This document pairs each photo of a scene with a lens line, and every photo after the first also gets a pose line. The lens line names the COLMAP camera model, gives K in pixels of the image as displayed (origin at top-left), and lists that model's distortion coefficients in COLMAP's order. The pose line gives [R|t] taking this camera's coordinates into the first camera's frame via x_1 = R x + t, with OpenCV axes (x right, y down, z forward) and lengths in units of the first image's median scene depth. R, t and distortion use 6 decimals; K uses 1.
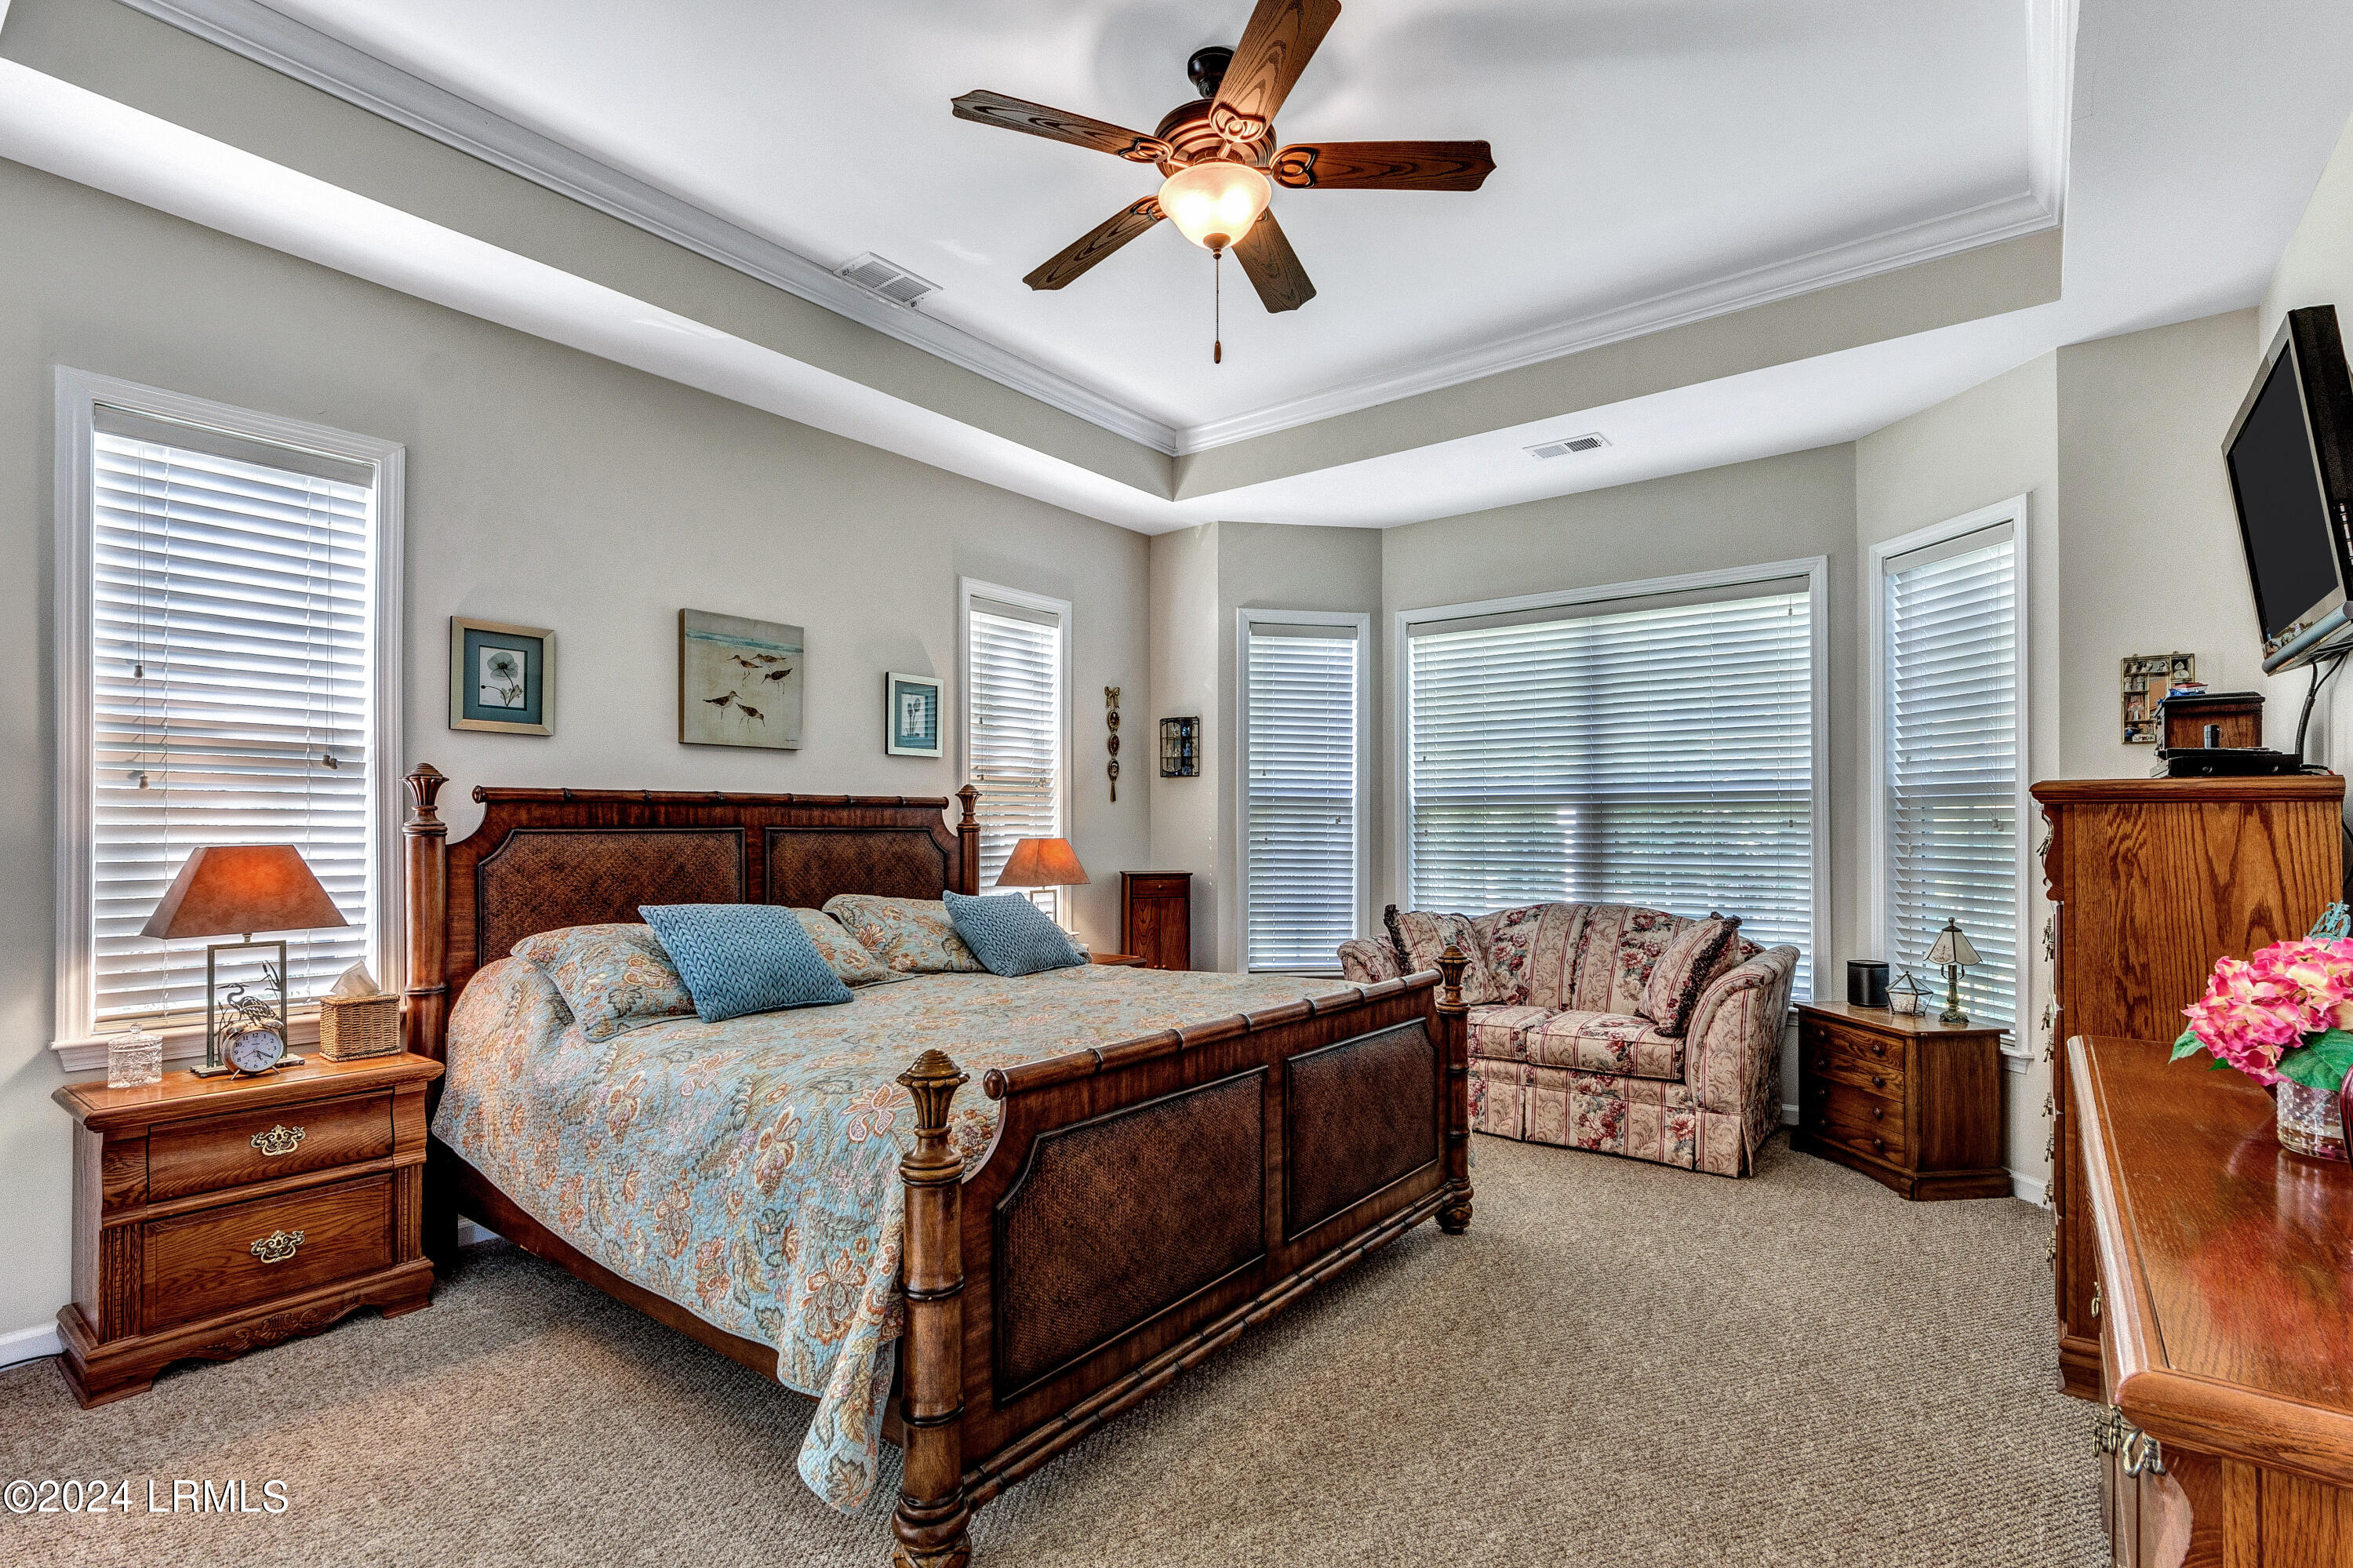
lens RADIAL K [[1088.0, 0, 1162.8], [0, 1088.0, 825.8], [0, 0, 1]] dist [-0.001434, 0.000033]
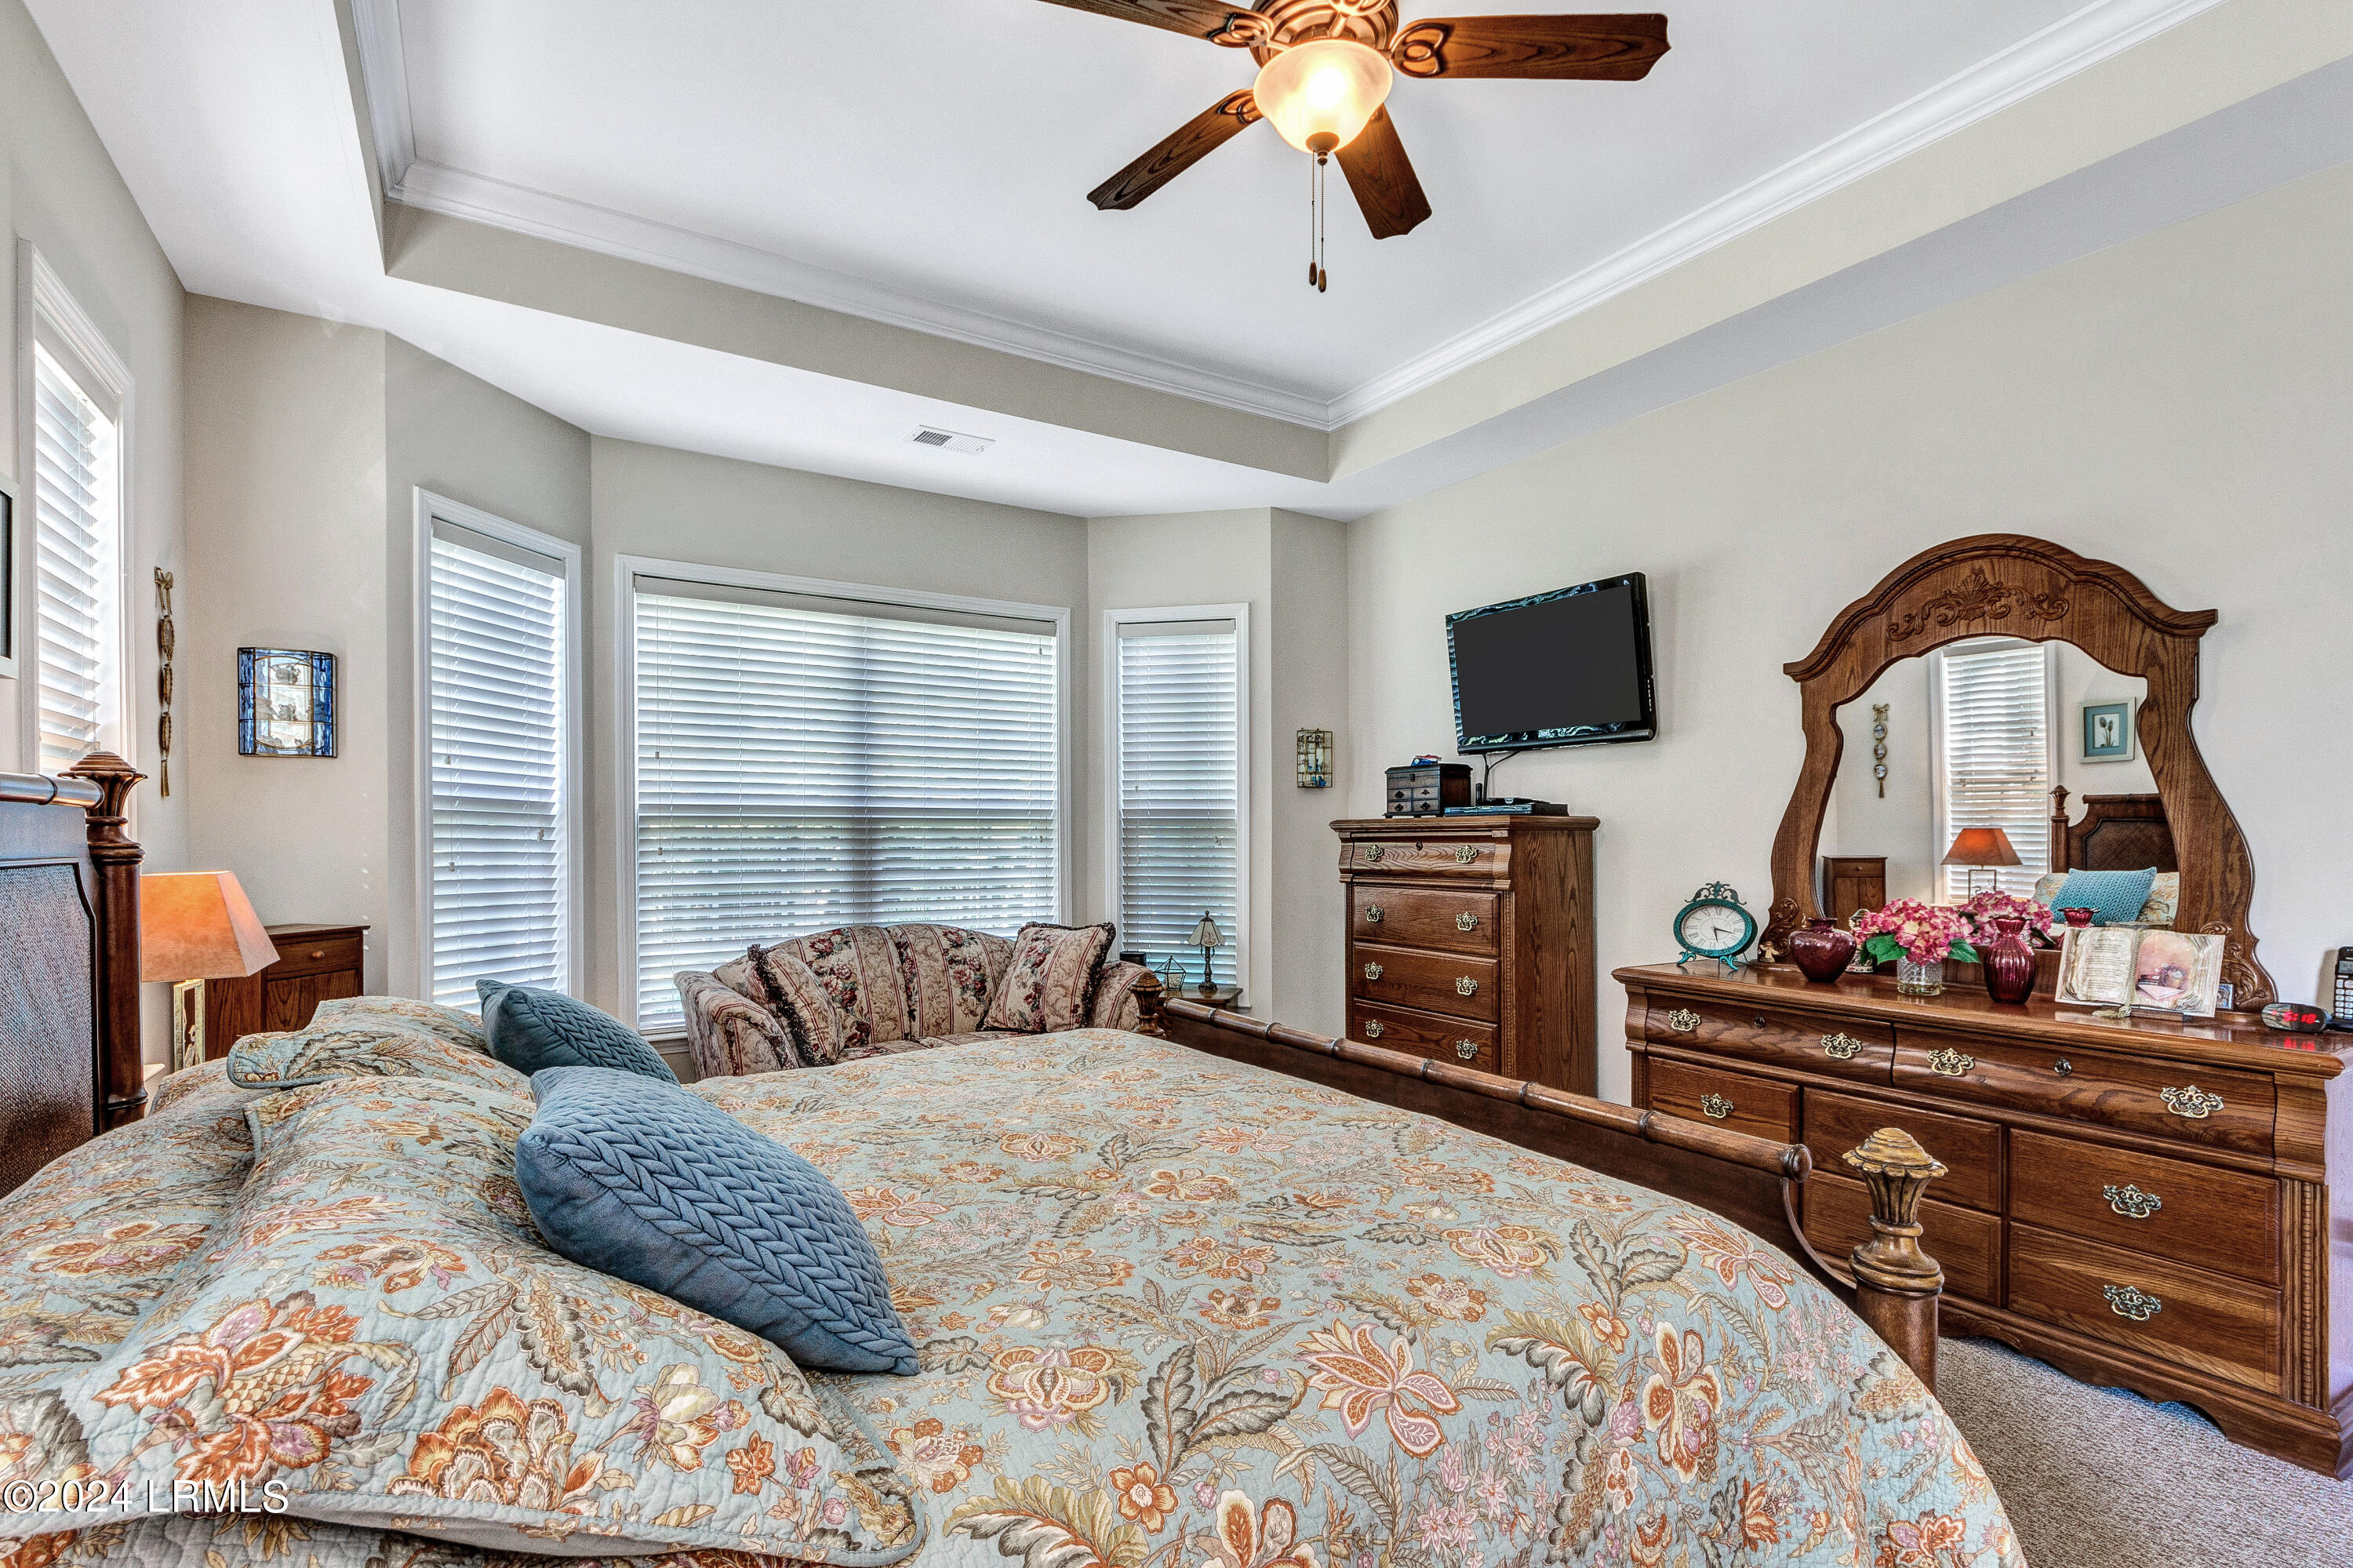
lens RADIAL K [[1131.0, 0, 1179.2], [0, 1131.0, 848.3], [0, 0, 1]] dist [0.001159, 0.000109]
pose [[0.341965, -0.009038, 0.939669, -0.469176], [-0.000971, 0.999950, 0.009972, -0.004651], [-0.939712, -0.004323, 0.341939, 0.459219]]
